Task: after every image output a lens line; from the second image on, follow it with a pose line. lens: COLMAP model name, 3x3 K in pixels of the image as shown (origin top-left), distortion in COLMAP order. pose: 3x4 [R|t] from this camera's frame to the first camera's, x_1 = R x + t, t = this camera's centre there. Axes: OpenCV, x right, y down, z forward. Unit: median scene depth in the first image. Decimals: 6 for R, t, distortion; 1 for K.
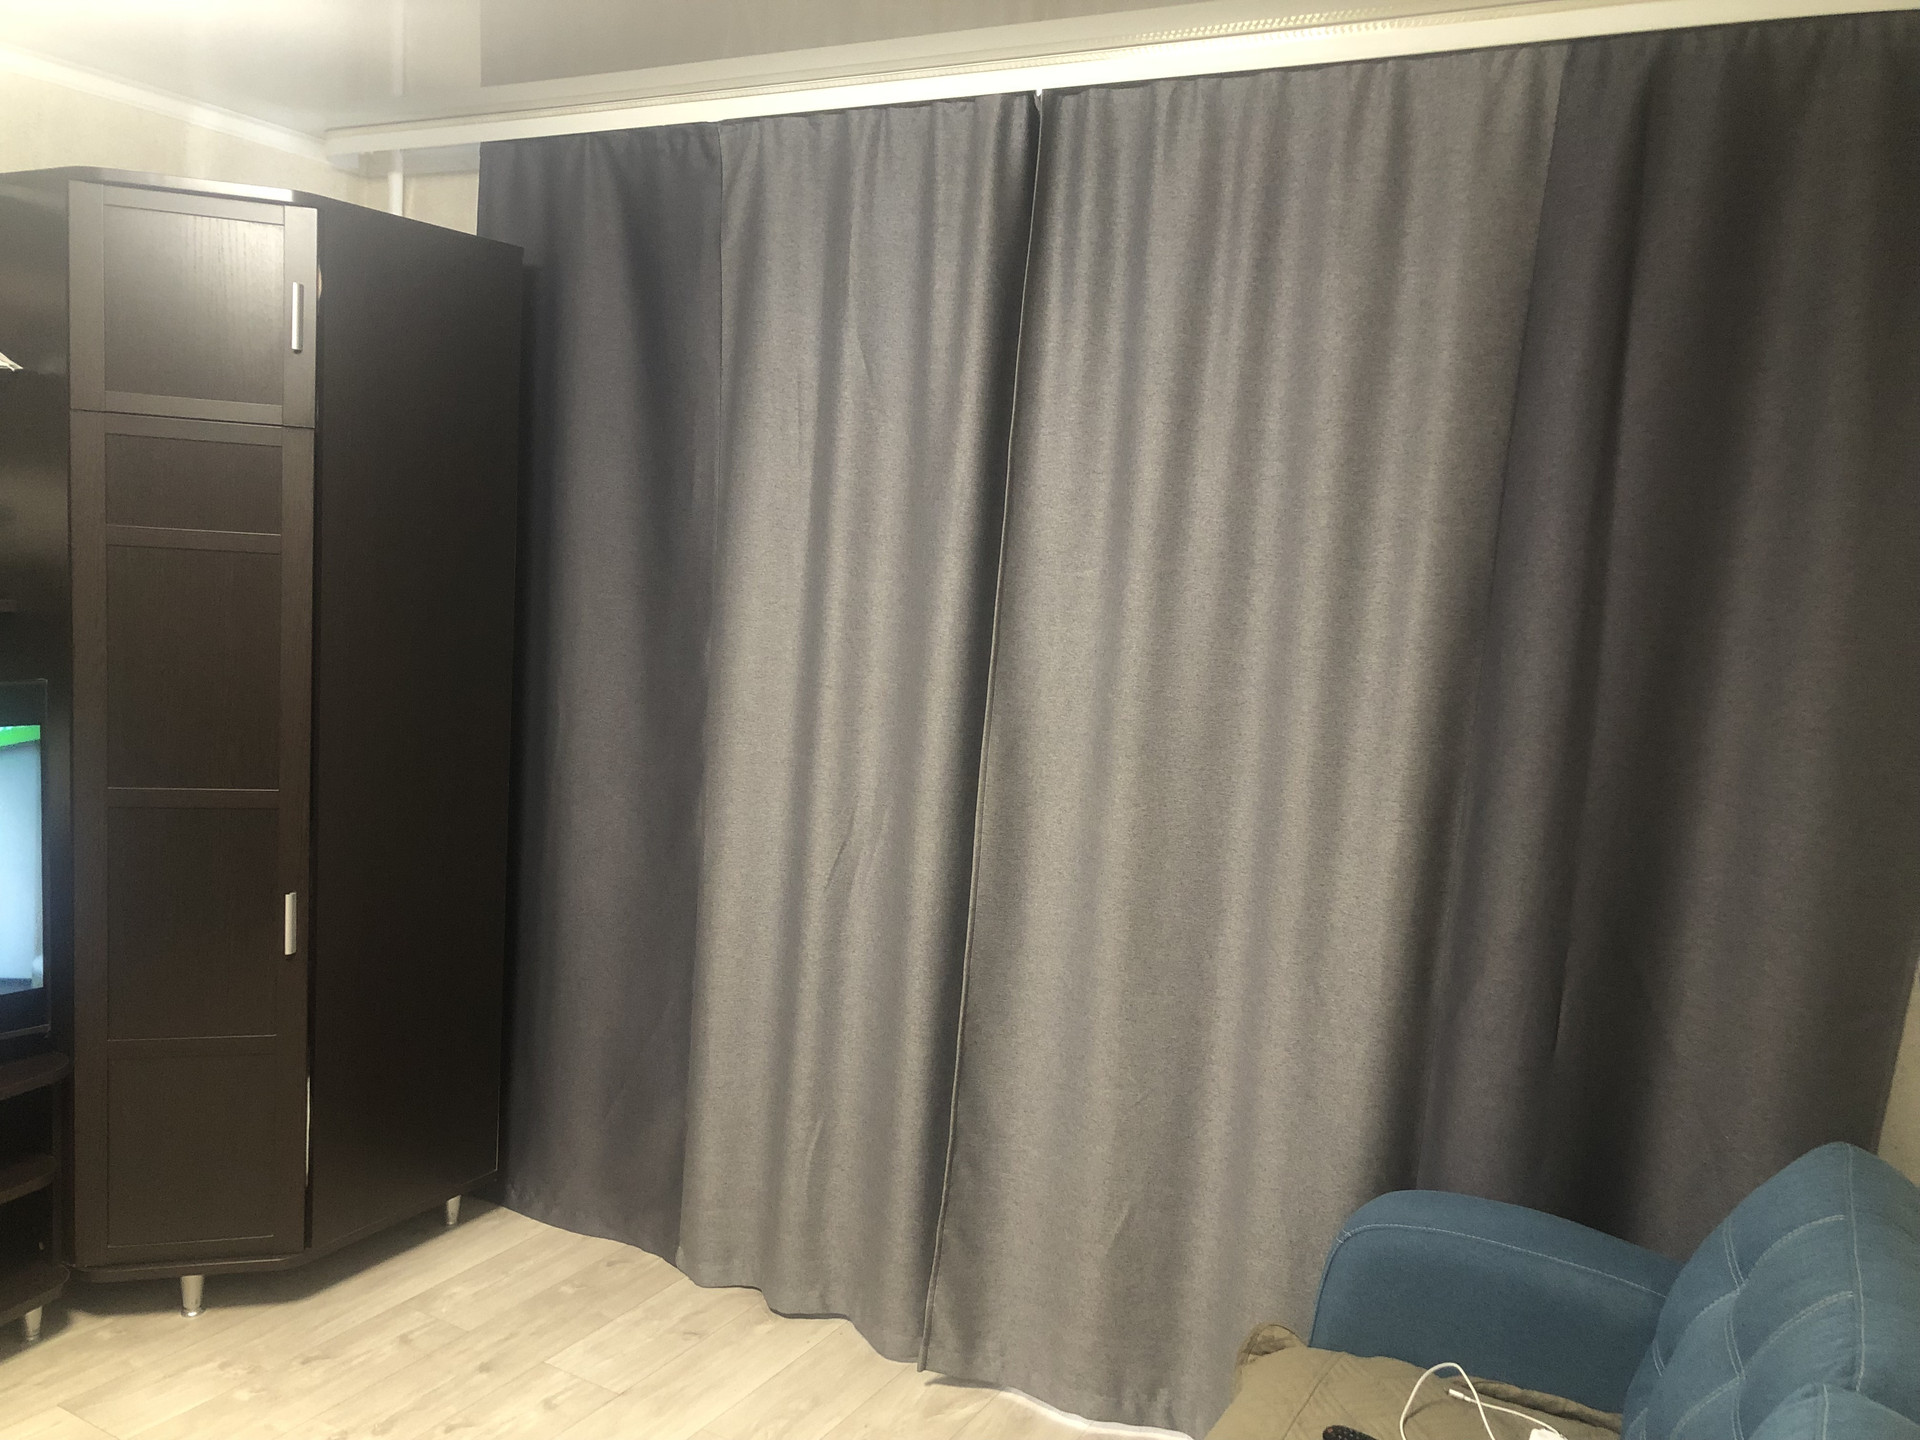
lens RADIAL K [[1568.1, 0, 960.0], [0, 1568.1, 720.0], [0, 0, 1]] dist [0.004130, 0.005044]
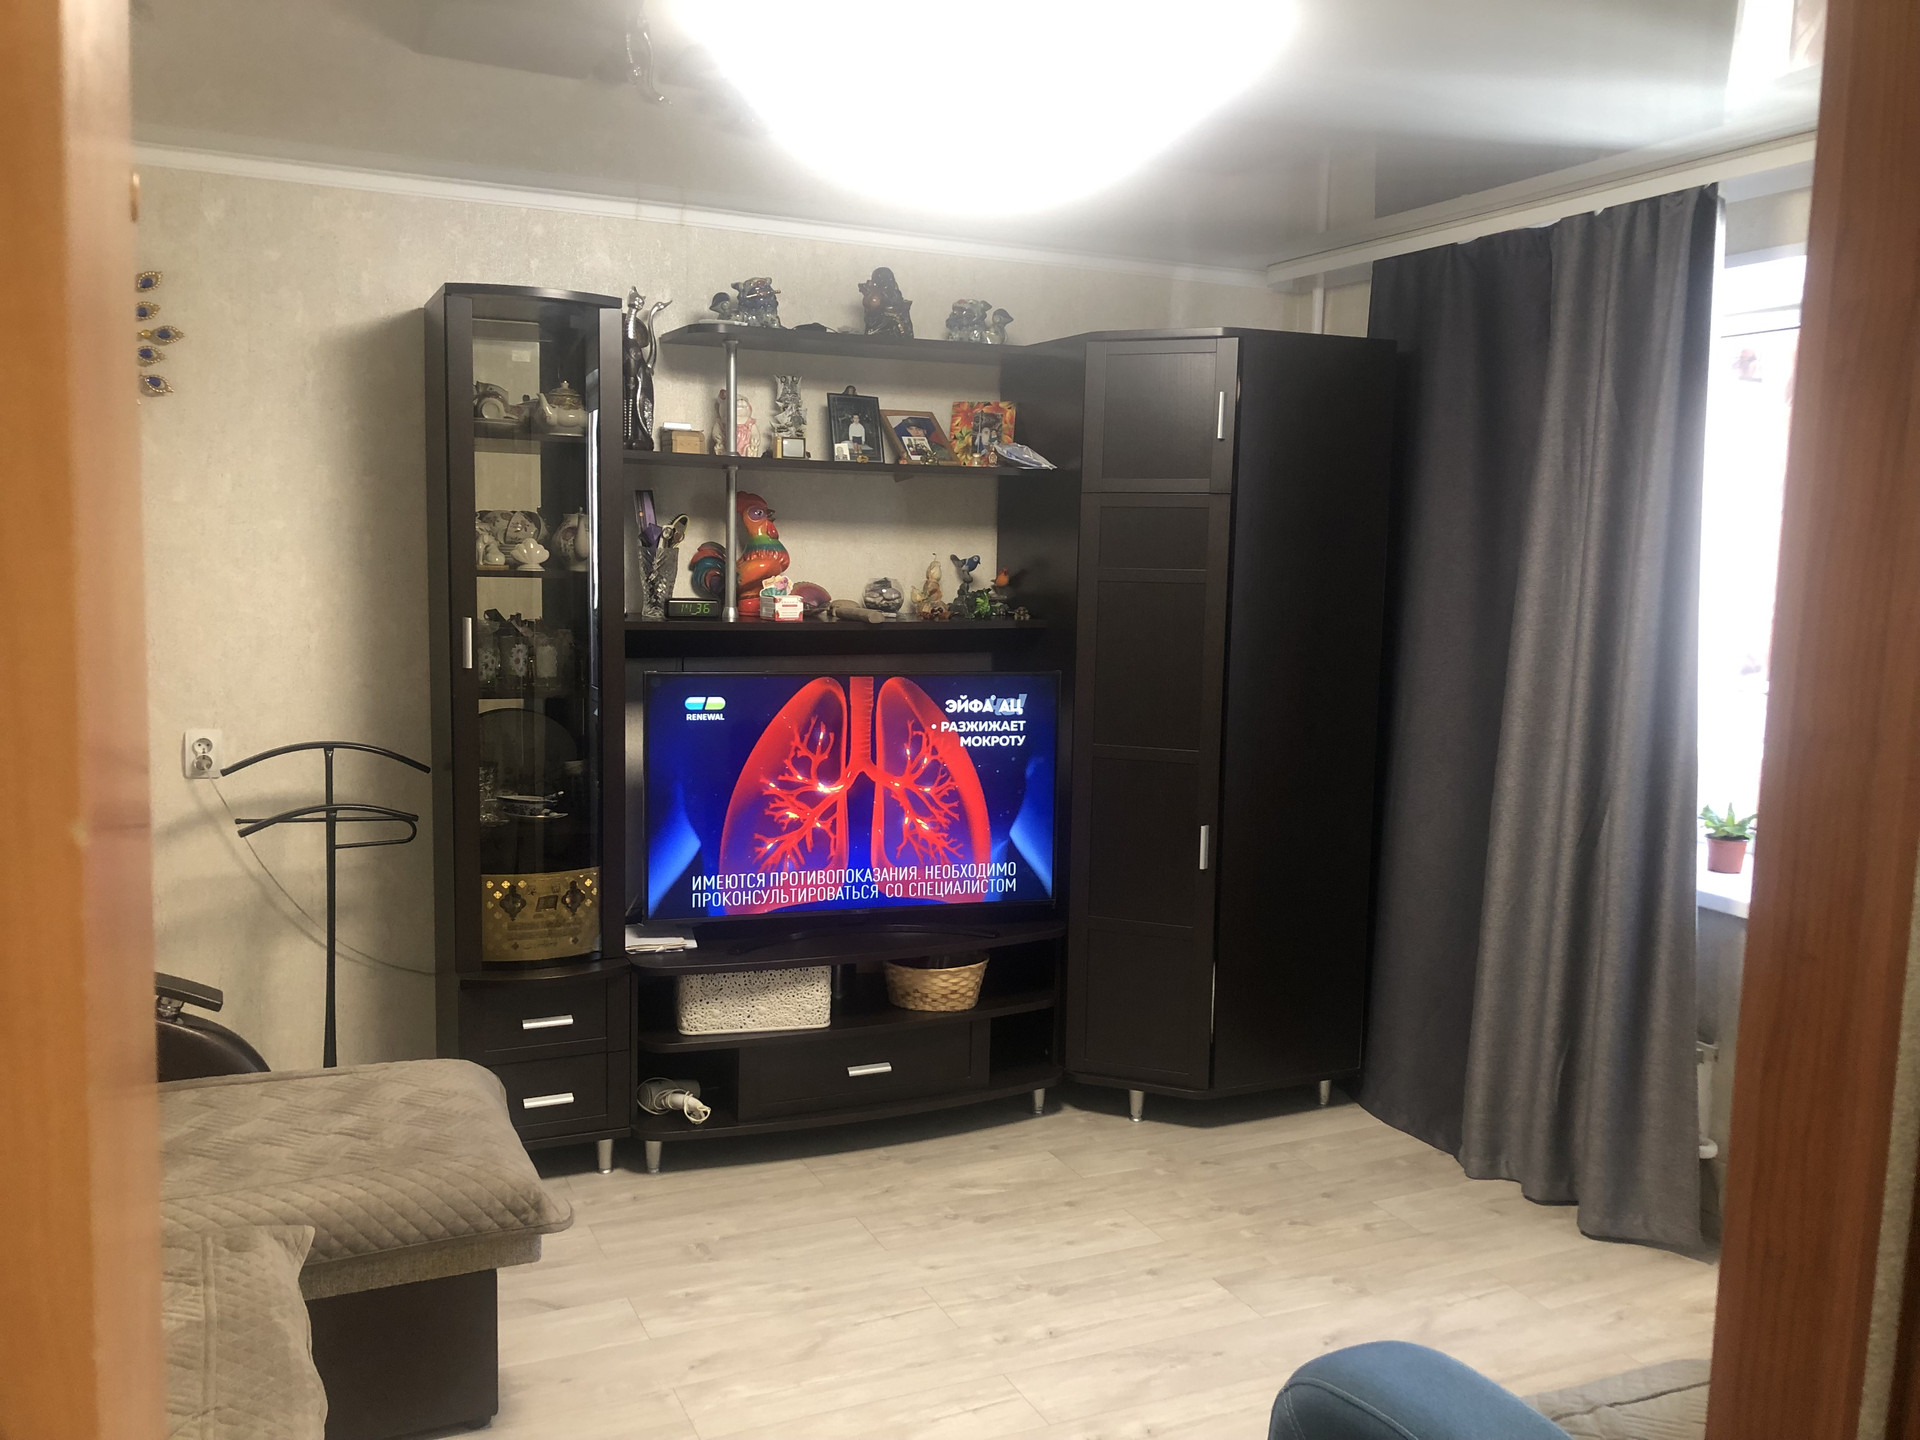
lens RADIAL K [[1557.4, 0, 960.0], [0, 1557.4, 720.0], [0, 0, 1]] dist [0.079952, -0.170685]
pose [[0.813325, 0.024402, -0.581297, 0.195210], [-0.039268, 0.999144, -0.012999, 0.041123], [0.580482, 0.033399, 0.813588, -0.253796]]
